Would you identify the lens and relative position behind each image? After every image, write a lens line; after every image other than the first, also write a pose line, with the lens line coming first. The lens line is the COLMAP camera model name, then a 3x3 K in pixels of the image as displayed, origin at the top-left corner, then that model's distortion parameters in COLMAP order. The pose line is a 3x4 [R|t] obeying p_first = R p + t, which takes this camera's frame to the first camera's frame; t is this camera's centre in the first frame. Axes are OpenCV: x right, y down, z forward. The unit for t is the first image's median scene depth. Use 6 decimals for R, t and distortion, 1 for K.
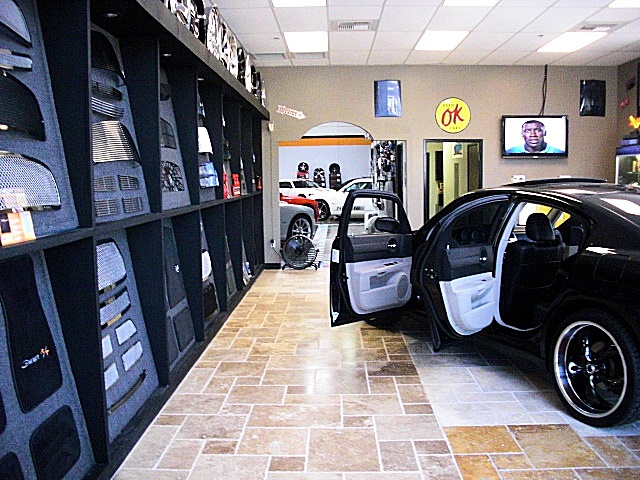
lens RADIAL K [[634.6, 0, 320.0], [0, 634.6, 240.0], [0, 0, 1]] dist [-0.194963, 0.190429]
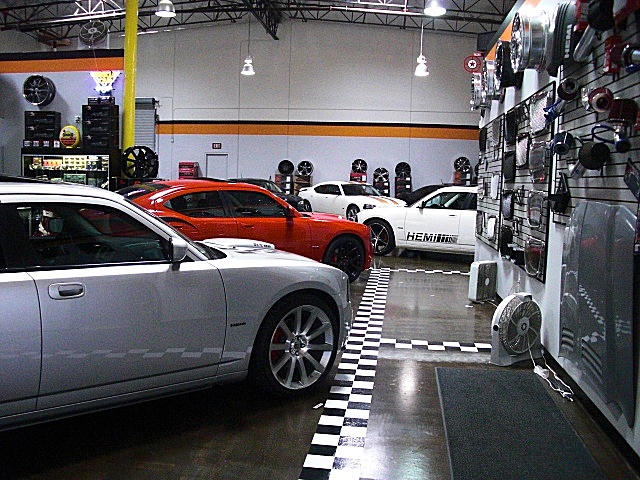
lens RADIAL K [[634.6, 0, 320.0], [0, 634.6, 240.0], [0, 0, 1]] dist [-0.194963, 0.190429]
pose [[0.993958, 0.050953, -0.097214, 0.003084], [-0.051468, 0.998671, -0.002798, -0.027865], [0.096942, 0.007784, 0.995260, 0.293648]]
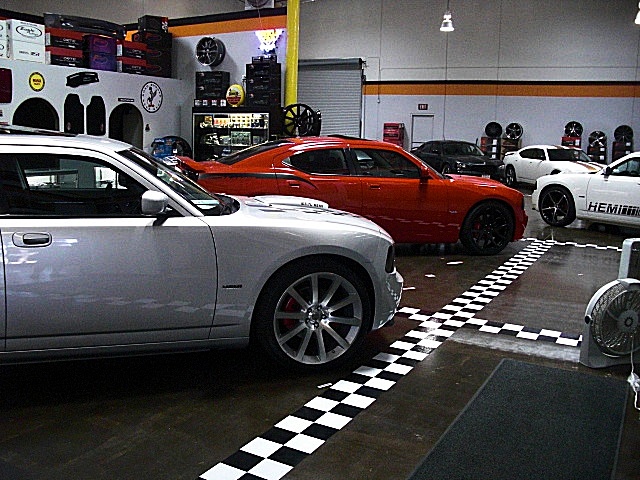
lens RADIAL K [[634.6, 0, 320.0], [0, 634.6, 240.0], [0, 0, 1]] dist [-0.194963, 0.190429]
pose [[0.886740, 0.114116, -0.447961, 0.039699], [-0.087281, 0.992952, 0.080177, -0.029862], [0.453953, -0.031997, 0.890451, 0.319706]]
